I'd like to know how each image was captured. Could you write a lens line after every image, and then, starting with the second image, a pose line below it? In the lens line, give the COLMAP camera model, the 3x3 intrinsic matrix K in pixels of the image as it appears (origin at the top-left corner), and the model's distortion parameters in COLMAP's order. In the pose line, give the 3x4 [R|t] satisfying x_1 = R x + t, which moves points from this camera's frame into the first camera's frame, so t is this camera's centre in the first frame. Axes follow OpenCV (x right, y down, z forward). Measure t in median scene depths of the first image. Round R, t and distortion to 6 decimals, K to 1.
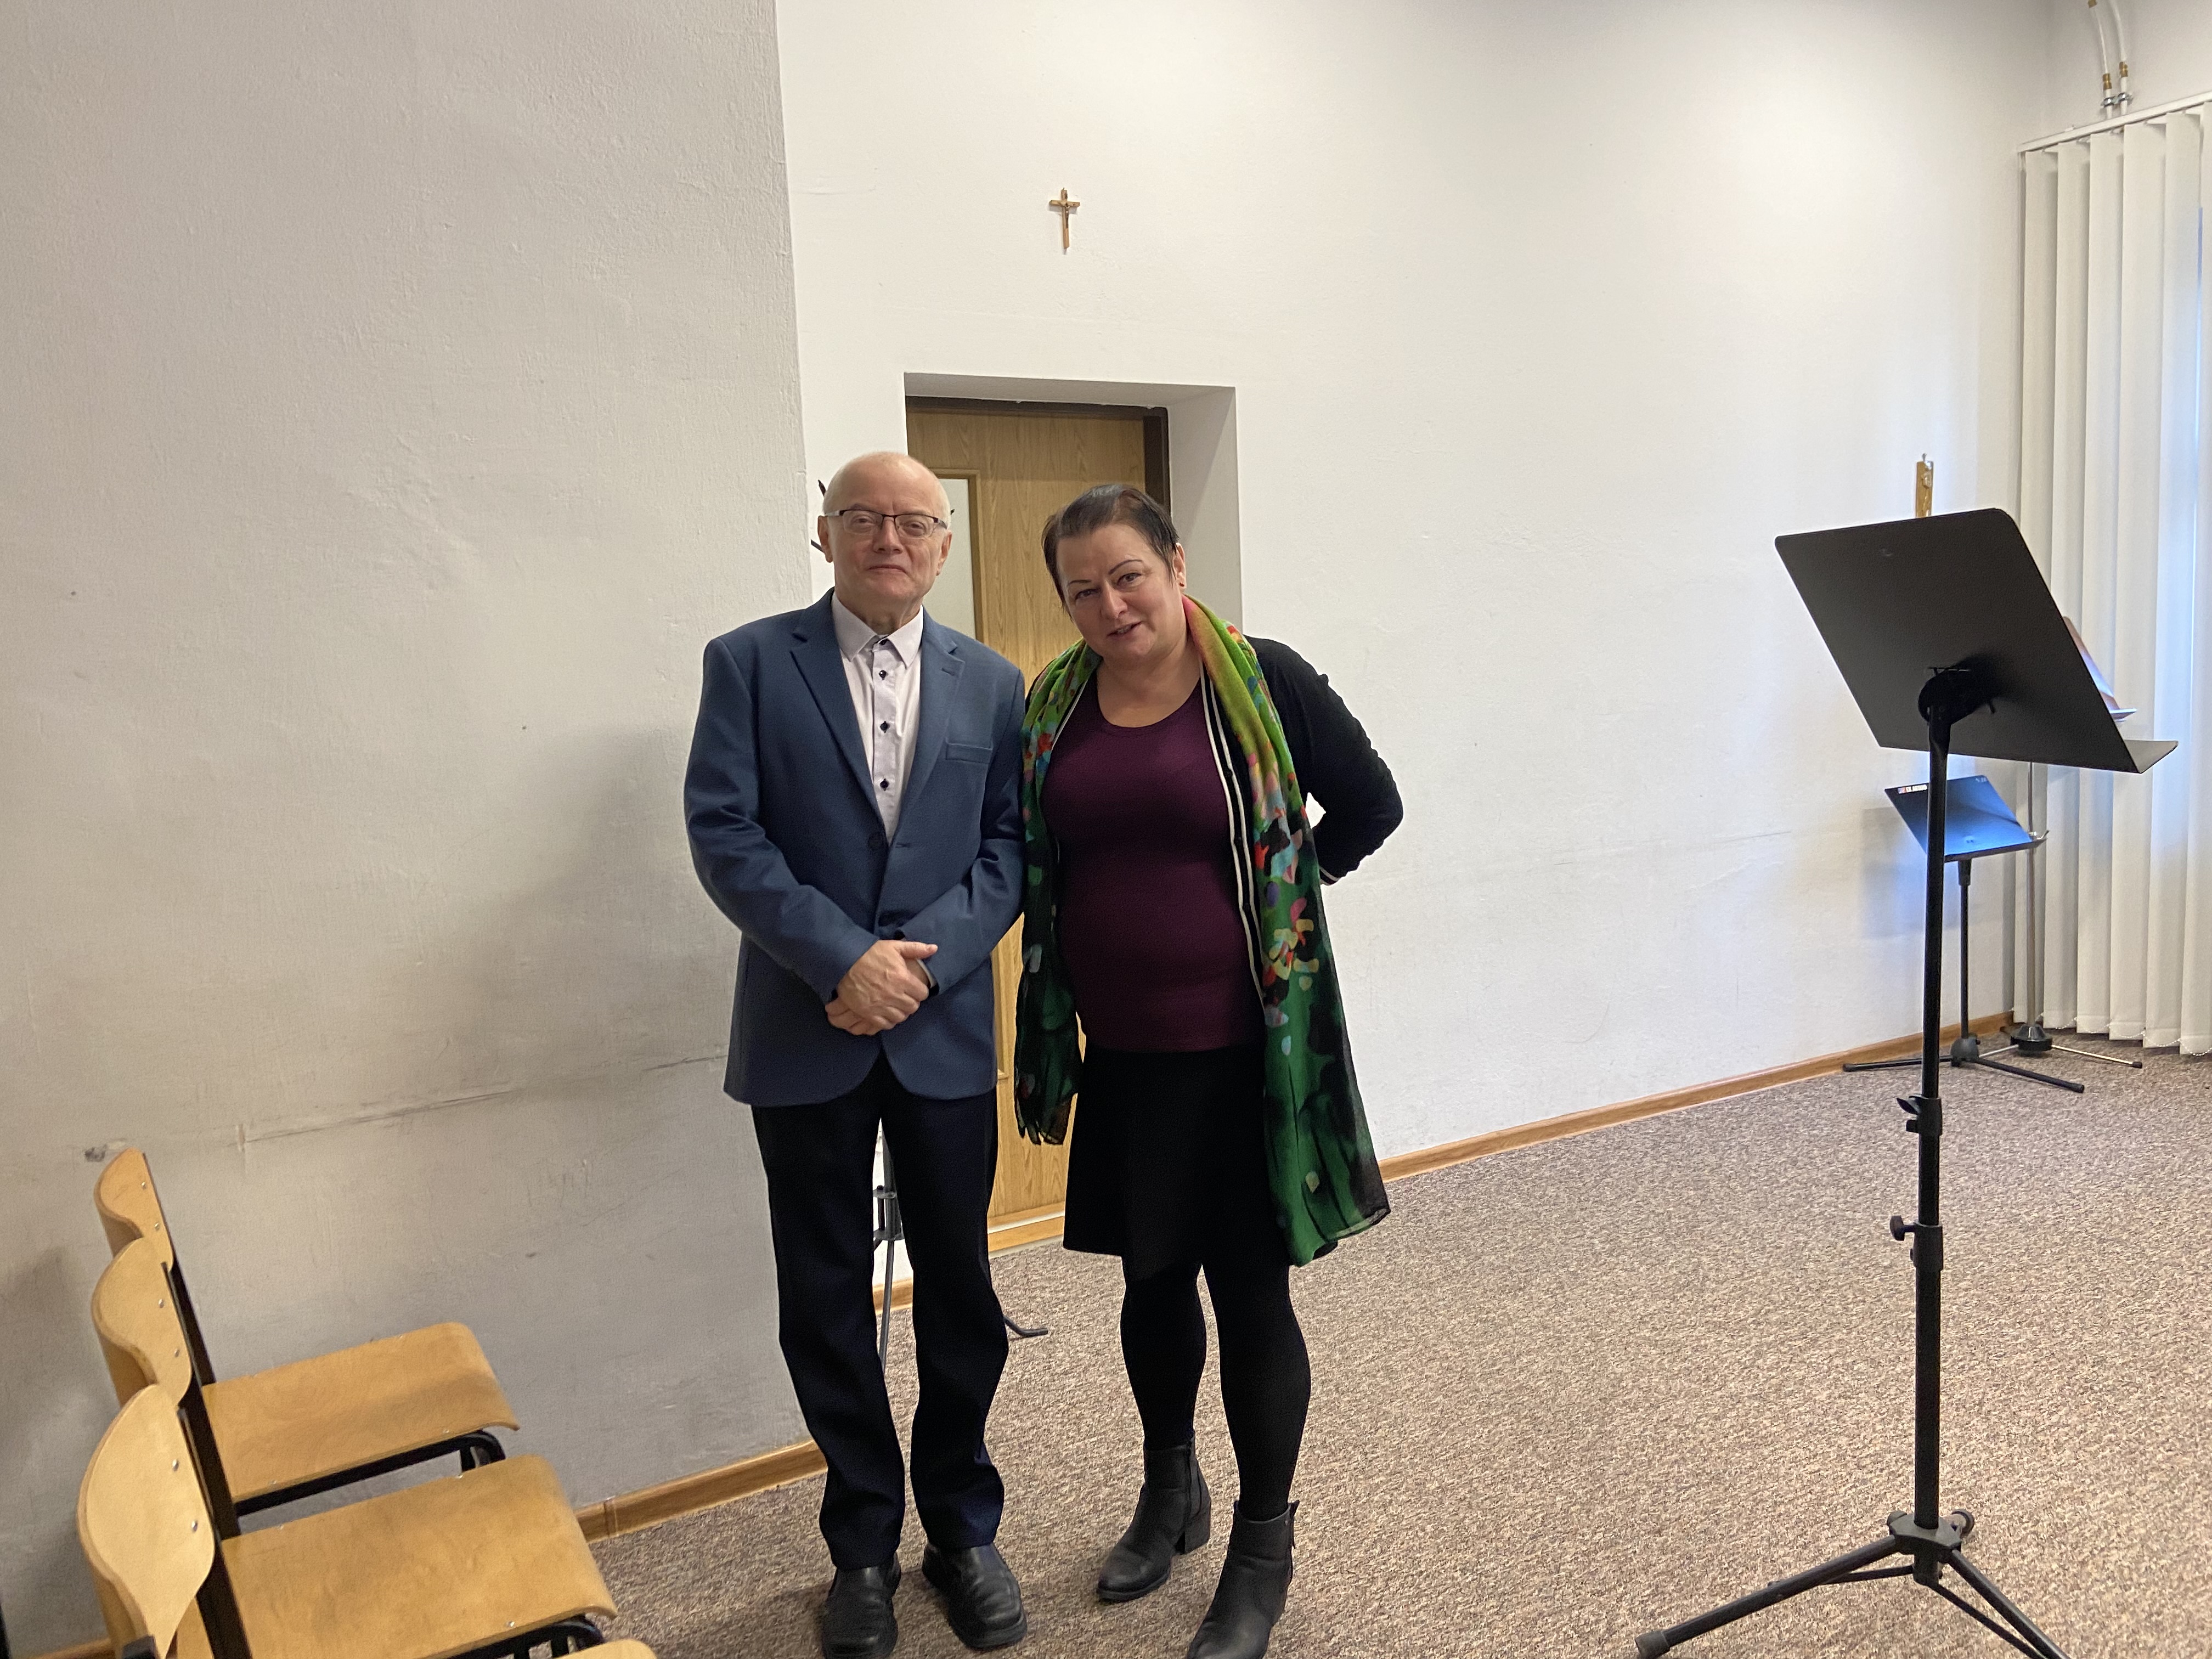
lens RADIAL K [[1673.4, 0, 1078.3], [0, 1673.4, 801.8], [0, 0, 1]] dist [0.140278, -0.181635]
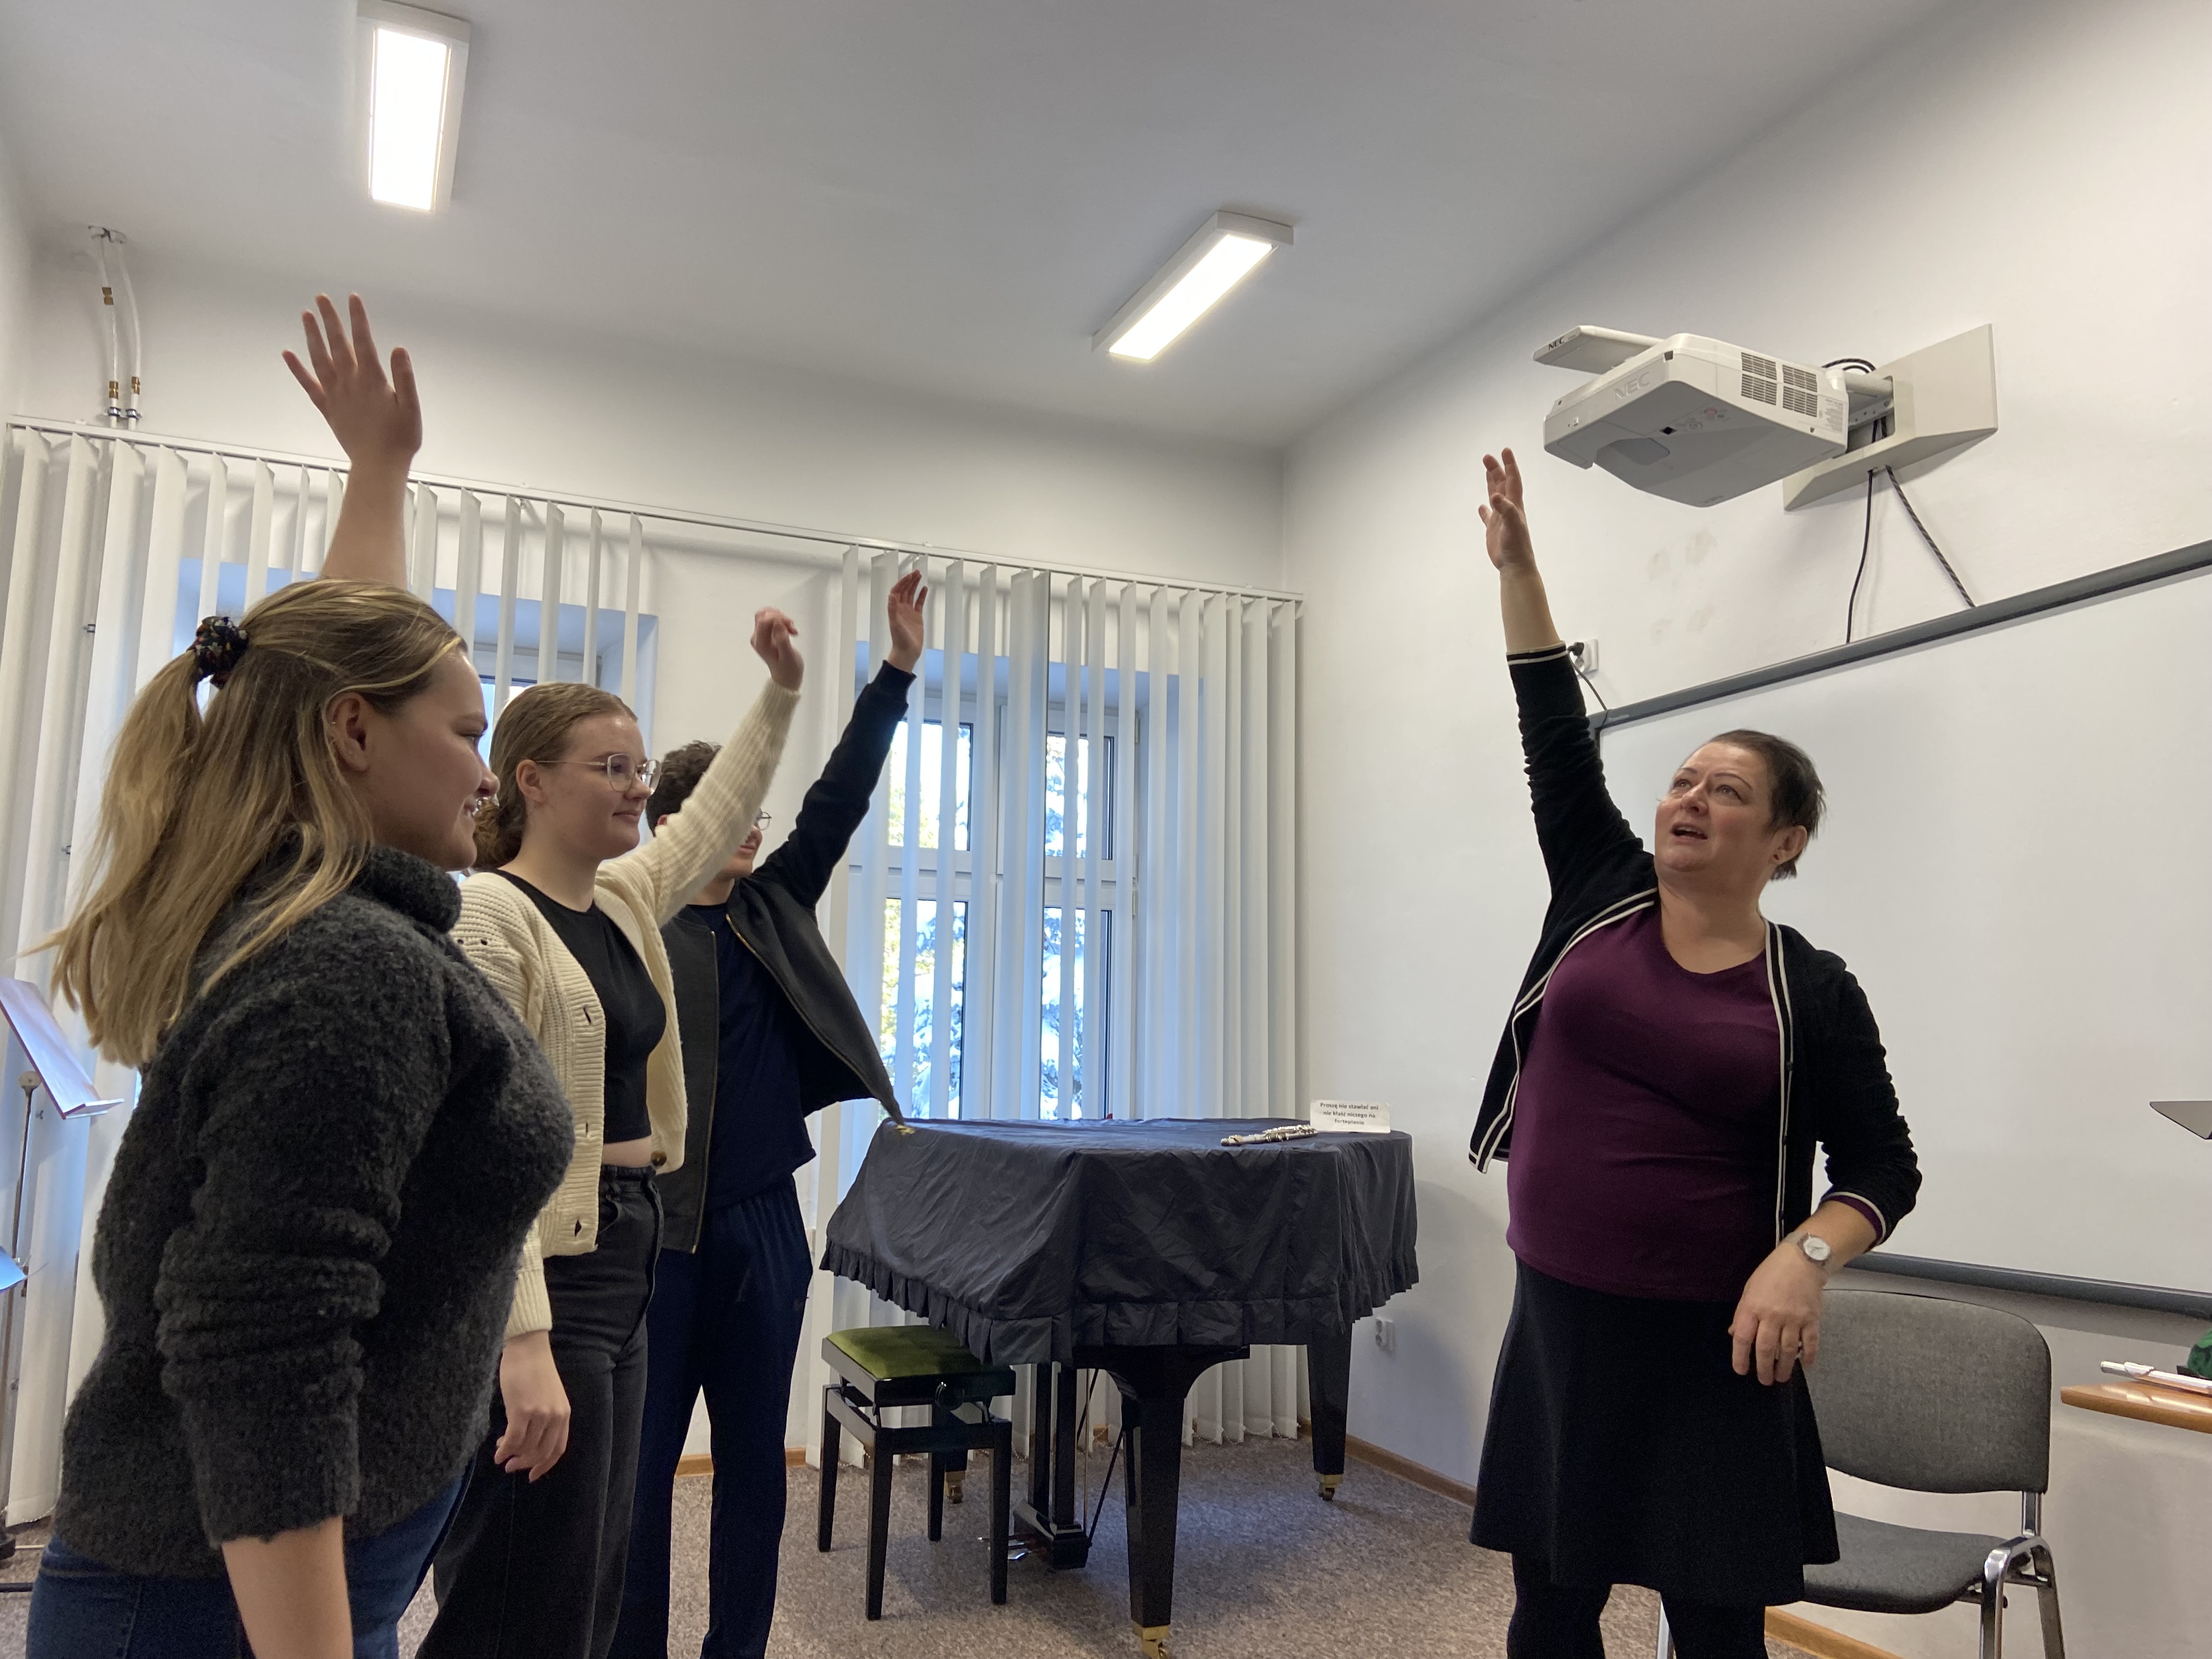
lens RADIAL K [[1677.5, 0, 1075.0], [0, 1677.5, 838.4], [0, 0, 1]] dist [0.138566, -0.187209]
pose [[0.096107, 0.180942, 0.978787, -0.198536], [0.077908, 0.978954, -0.188623, 0.016703], [-0.992317, 0.094383, 0.079988, 0.488306]]
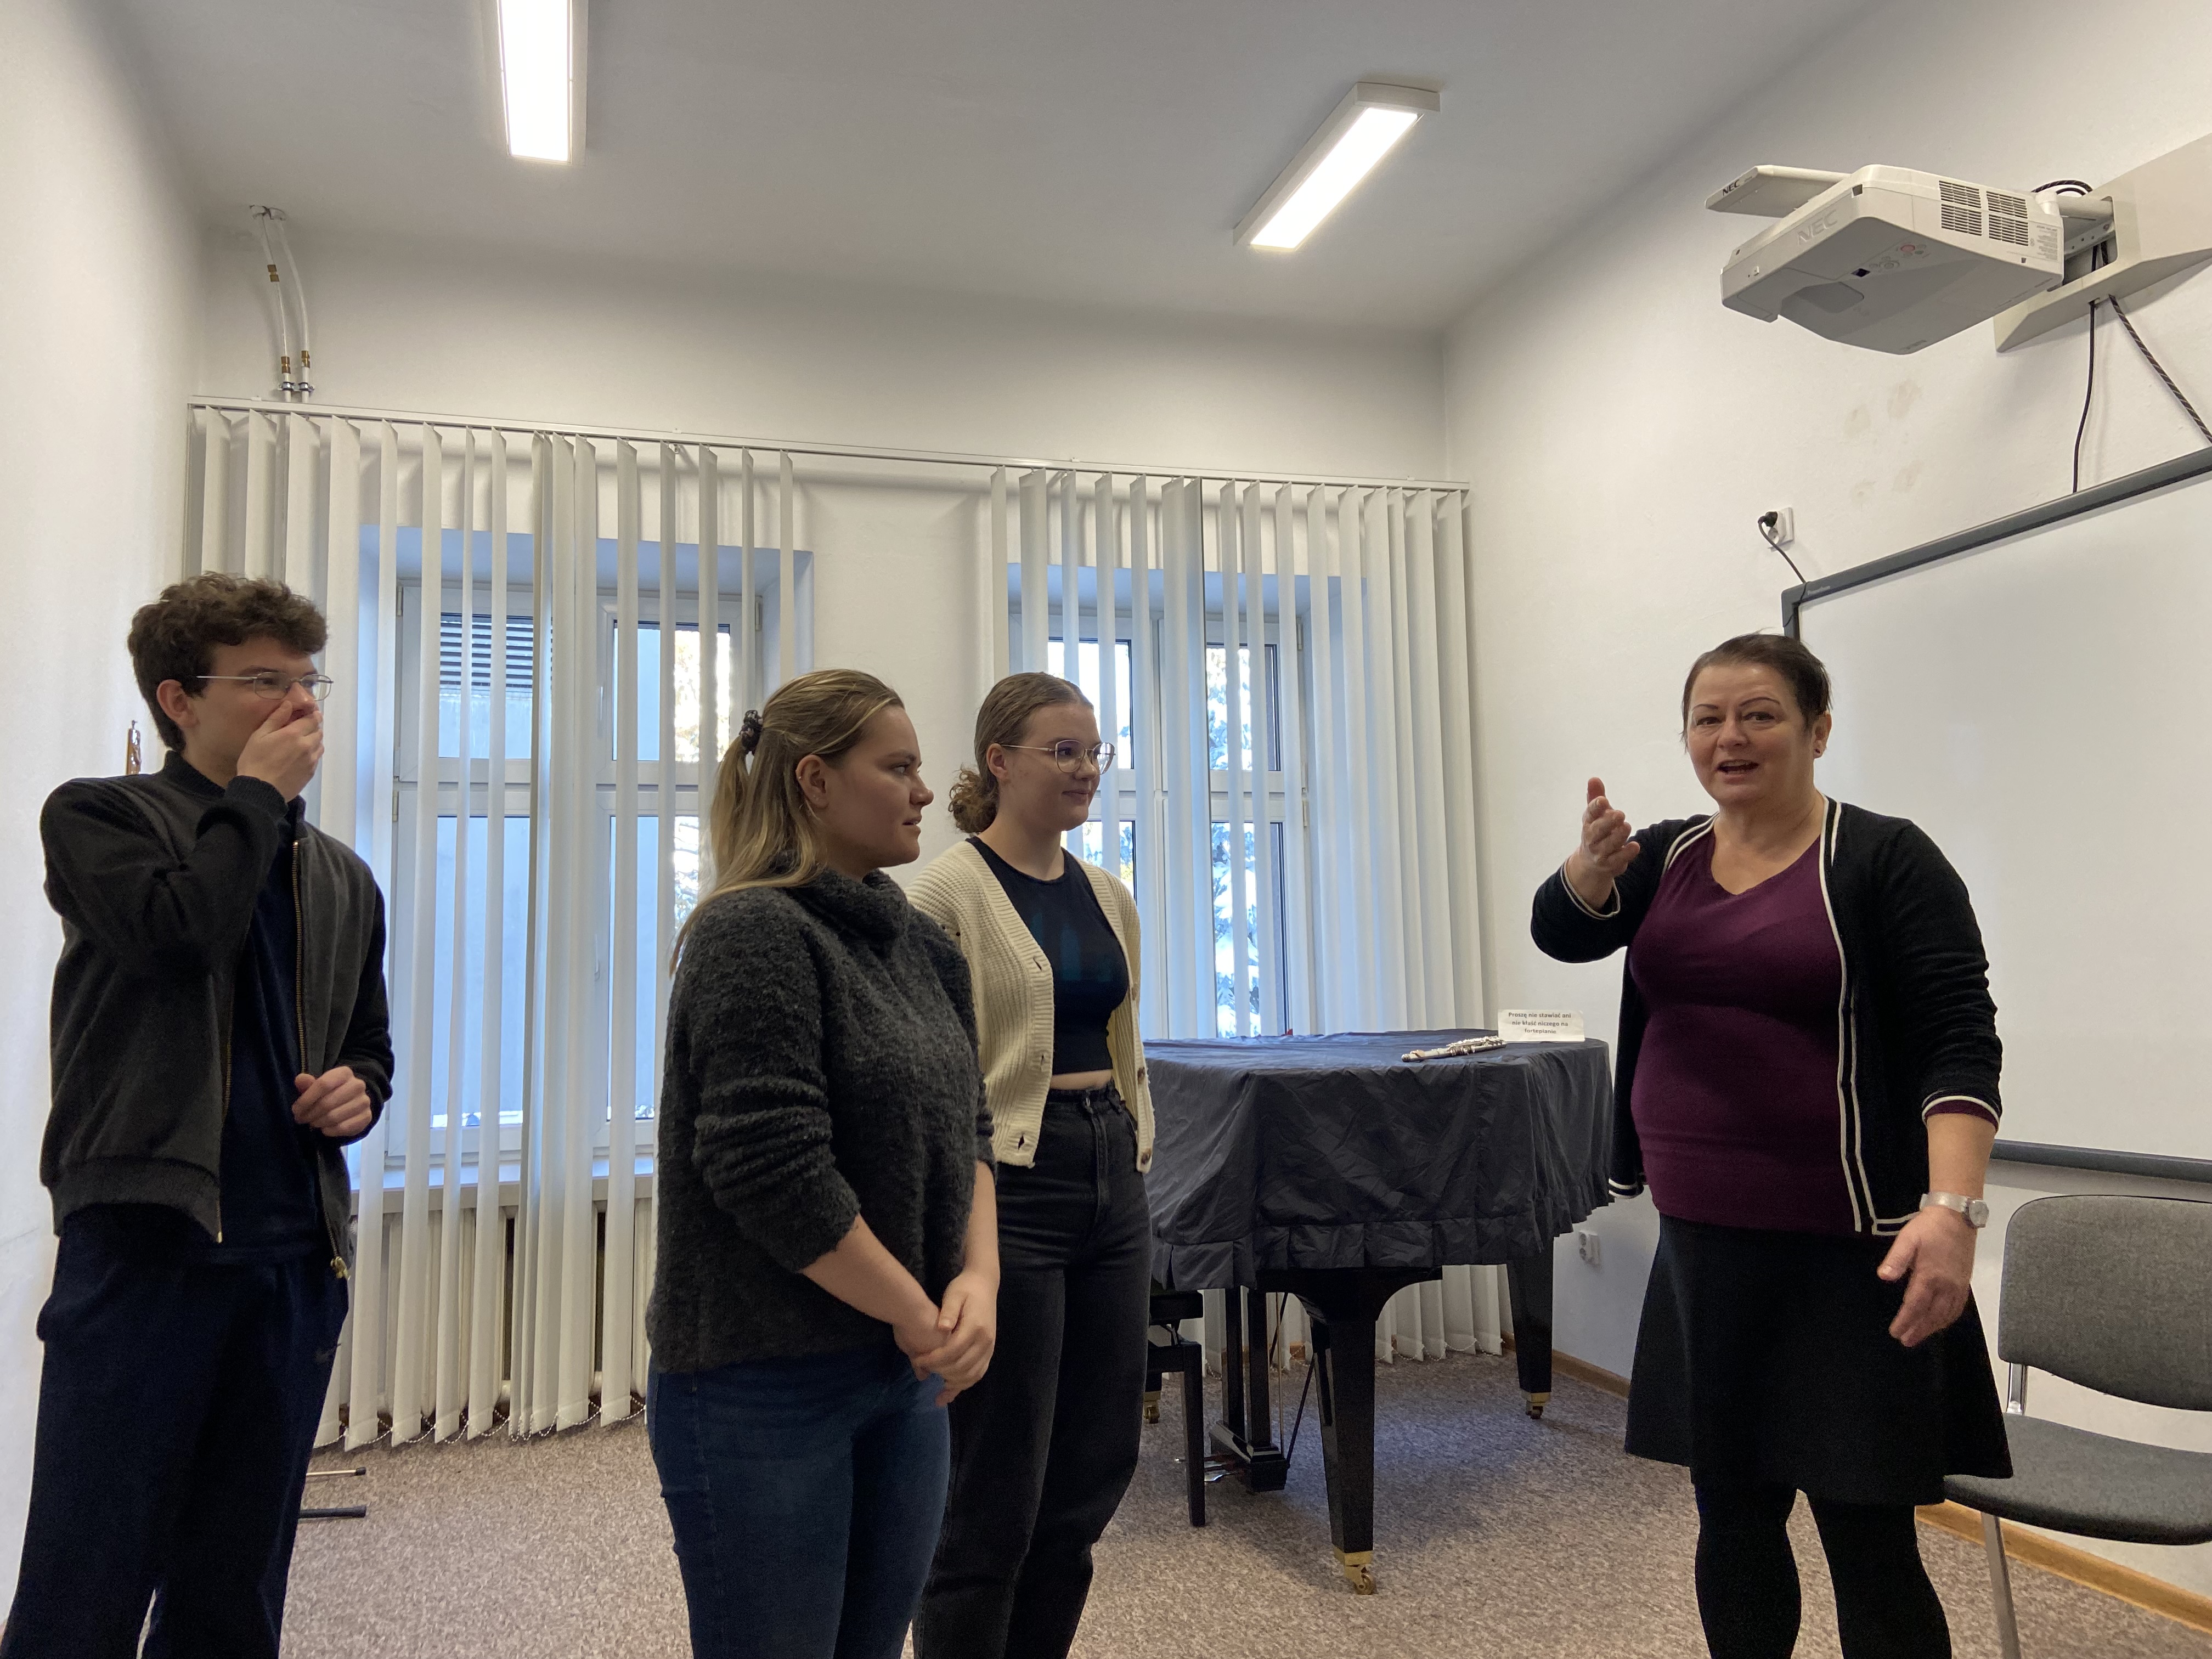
lens RADIAL K [[1673.4, 0, 1069.0], [0, 1673.4, 805.7], [0, 0, 1]] dist [0.133205, -0.170381]
pose [[0.211597, 0.143277, 0.966798, -0.178616], [0.107817, 0.979737, -0.168791, 0.013161], [-0.971392, 0.139953, 0.191861, 0.481139]]
